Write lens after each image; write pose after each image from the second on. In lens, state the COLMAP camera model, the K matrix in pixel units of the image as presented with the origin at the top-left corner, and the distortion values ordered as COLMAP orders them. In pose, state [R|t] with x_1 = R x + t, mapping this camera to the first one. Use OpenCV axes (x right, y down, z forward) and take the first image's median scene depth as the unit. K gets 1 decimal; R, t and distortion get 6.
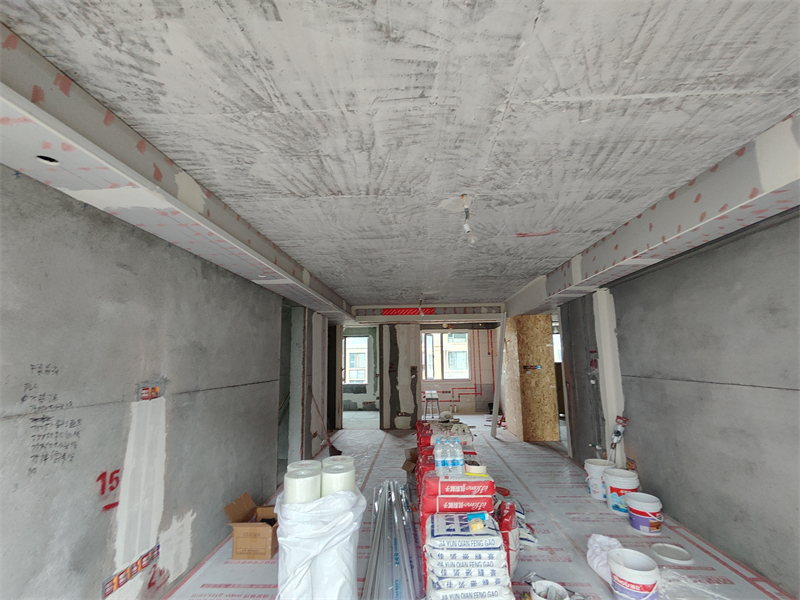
lens RADIAL K [[368.6, 0, 381.0], [0, 368.6, 297.4], [0, 0, 1]] dist [-0.020591, 0.020259]
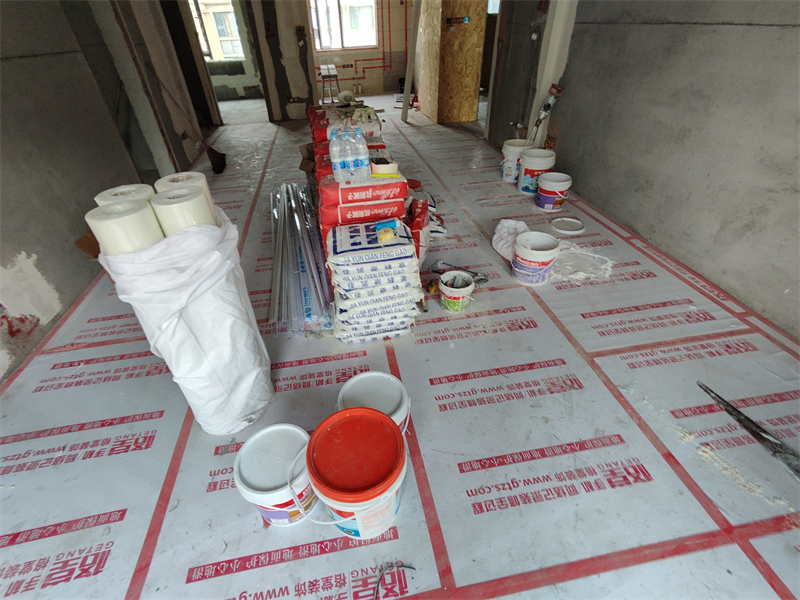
lens RADIAL K [[376.0, 0, 400.0], [0, 376.0, 300.0], [0, 0, 1]] dist [-0.023852, 0.026116]
pose [[0.959662, -0.180896, 0.215233, 0.058768], [-0.028811, 0.698228, 0.715295, 0.081353], [-0.279676, -0.692642, 0.664852, 0.234402]]
